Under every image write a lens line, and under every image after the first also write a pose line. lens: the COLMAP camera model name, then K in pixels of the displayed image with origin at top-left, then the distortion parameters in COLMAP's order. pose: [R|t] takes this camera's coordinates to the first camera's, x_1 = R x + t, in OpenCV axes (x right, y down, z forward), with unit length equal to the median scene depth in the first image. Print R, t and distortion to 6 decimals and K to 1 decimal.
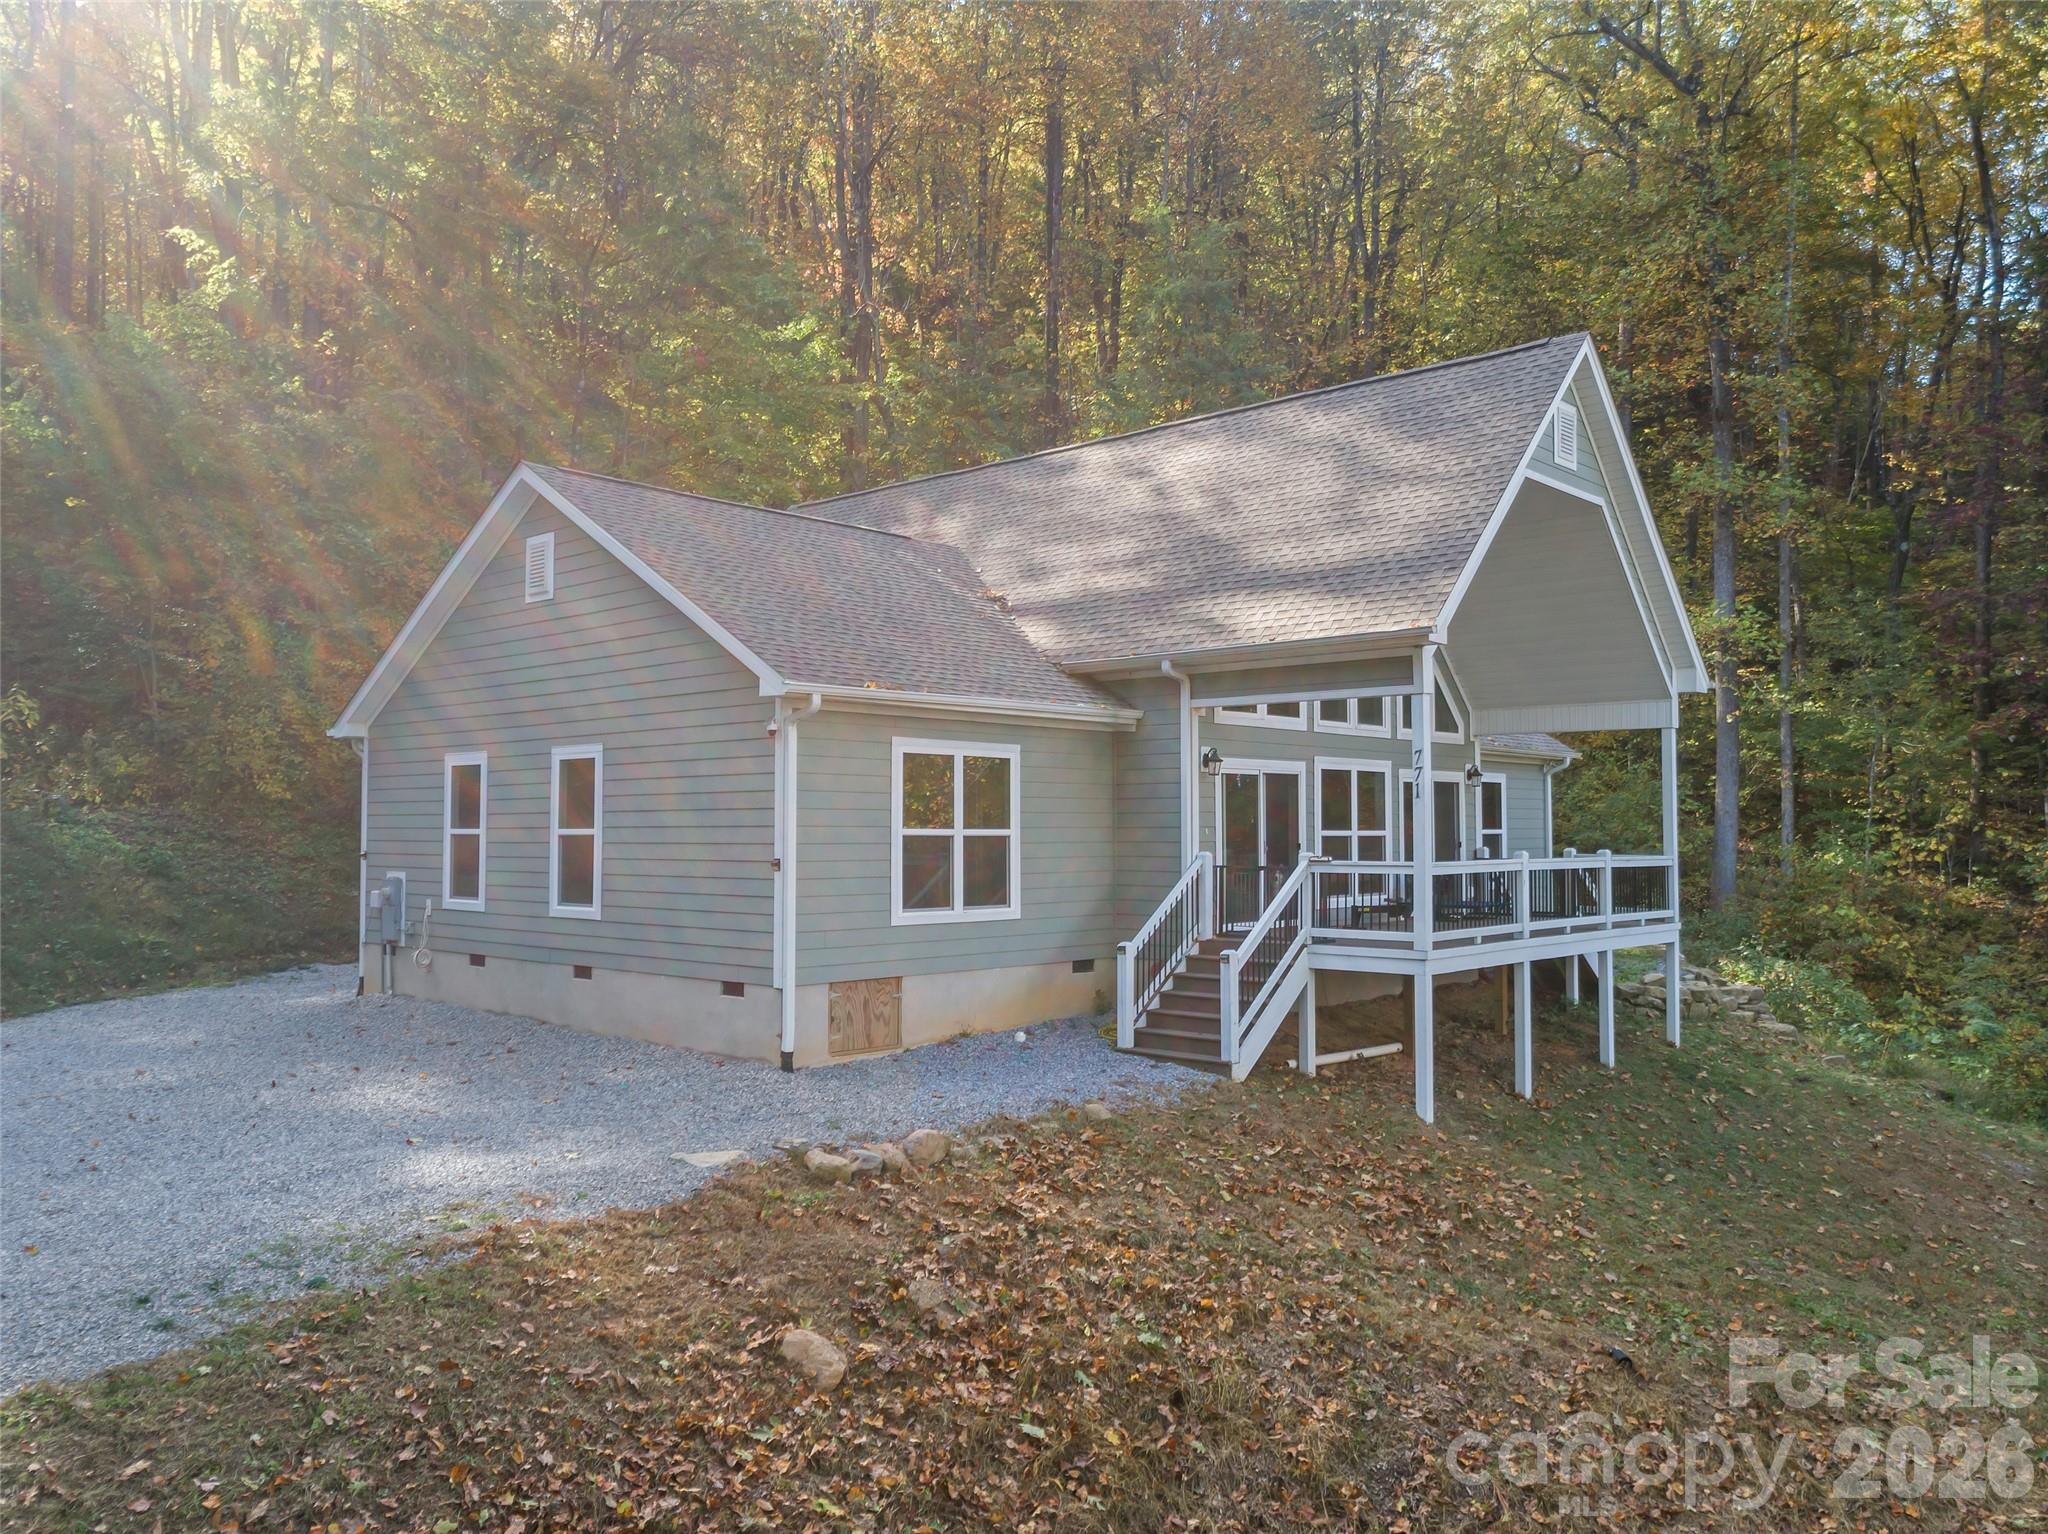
lens RADIAL K [[1556.4, 0, 1032.8], [0, 1556.4, 781.5], [0, 0, 1]] dist [-0.020428, 0.000271]
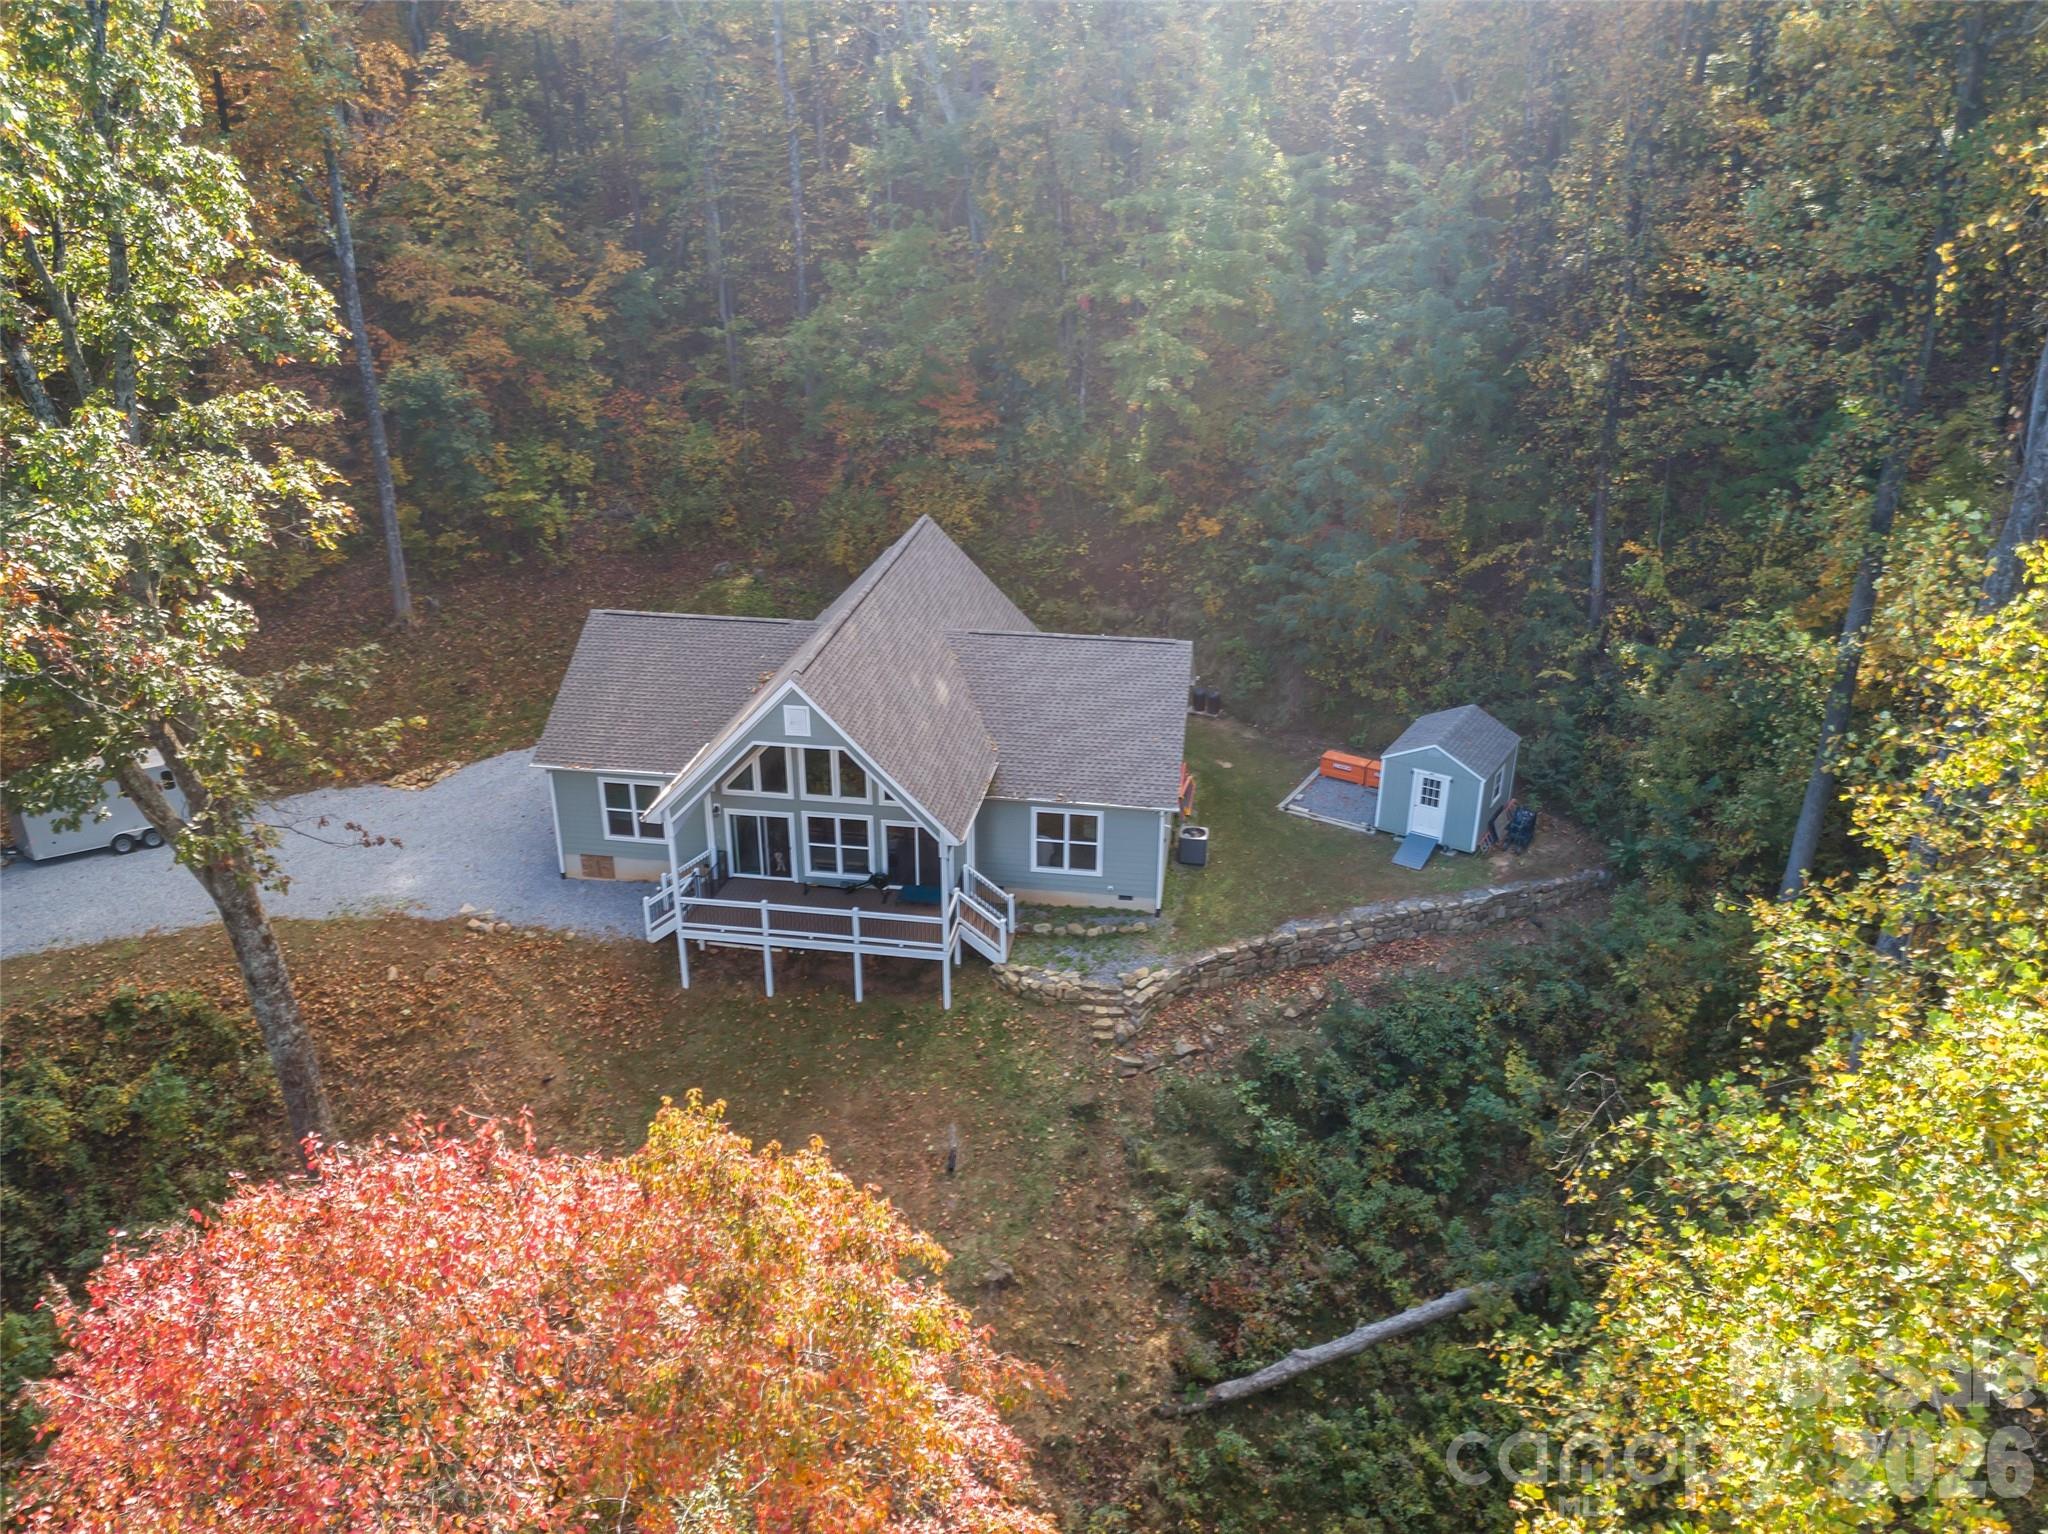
lens RADIAL K [[1556.4, 0, 1034.9], [0, 1556.4, 764.3], [0, 0, 1]] dist [-0.020428, 0.000271]
pose [[0.552904, 0.337453, -0.761855, 2.183965], [0.021840, 0.908139, 0.418098, -1.064938], [0.832959, -0.247807, 0.494743, 0.279614]]
